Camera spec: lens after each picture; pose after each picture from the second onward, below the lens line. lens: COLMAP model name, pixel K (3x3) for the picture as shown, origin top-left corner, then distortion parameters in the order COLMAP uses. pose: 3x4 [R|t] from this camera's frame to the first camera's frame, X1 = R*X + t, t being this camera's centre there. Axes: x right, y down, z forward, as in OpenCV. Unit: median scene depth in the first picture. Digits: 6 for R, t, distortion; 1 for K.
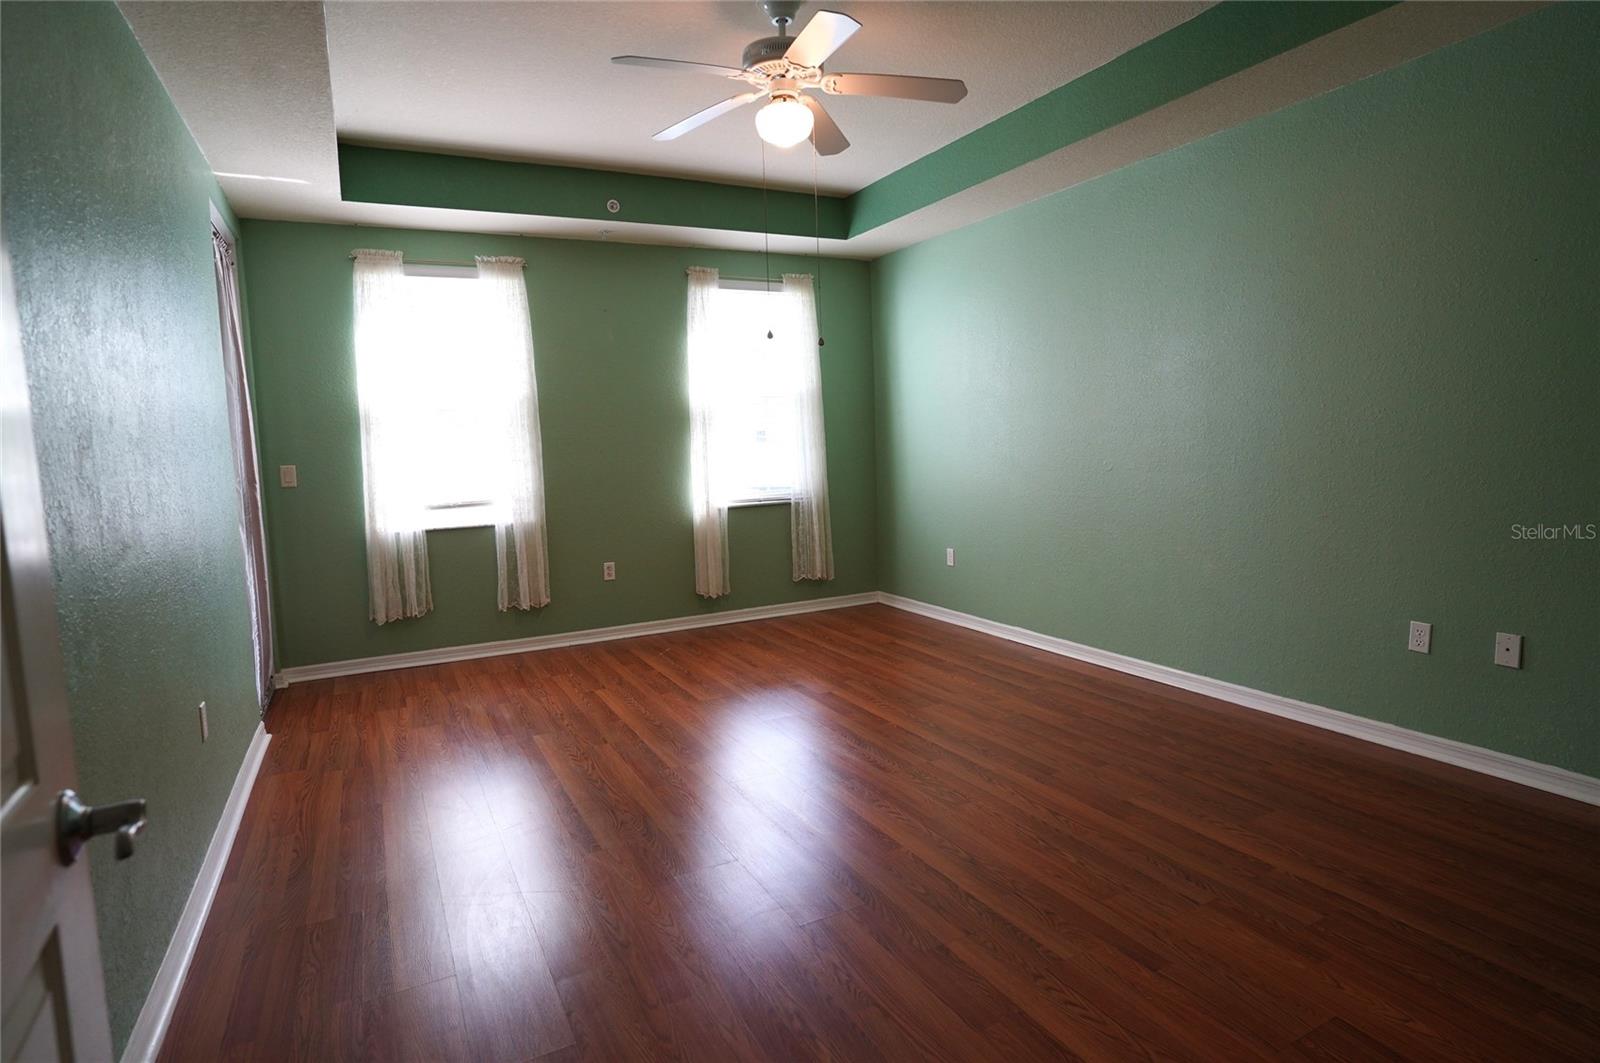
lens RADIAL K [[843.4, 0, 795.1], [0, 843.4, 524.2], [0, 0, 1]] dist [-0.076104, 0.052897]
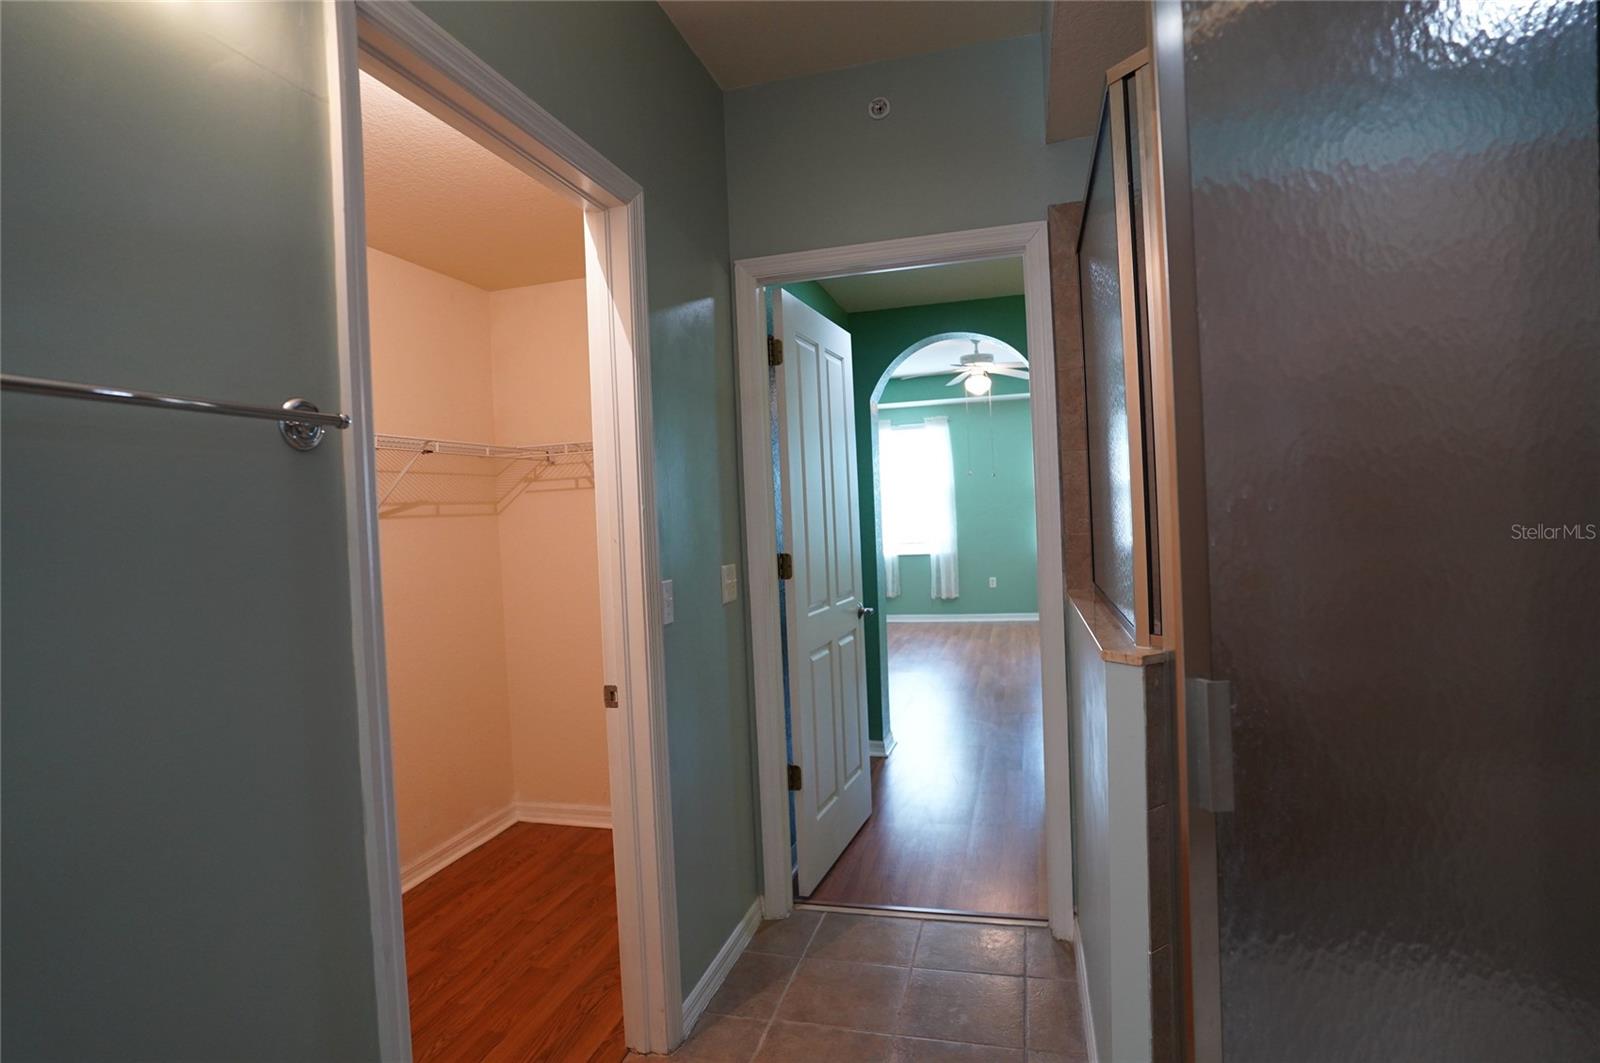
lens RADIAL K [[843.4, 0, 795.1], [0, 843.4, 524.2], [0, 0, 1]] dist [-0.076104, 0.052897]
pose [[0.733494, 0.009985, -0.679623, 0.730145], [-0.049991, 0.997977, -0.039291, 0.024830], [0.677855, 0.062794, 0.732509, -0.643188]]
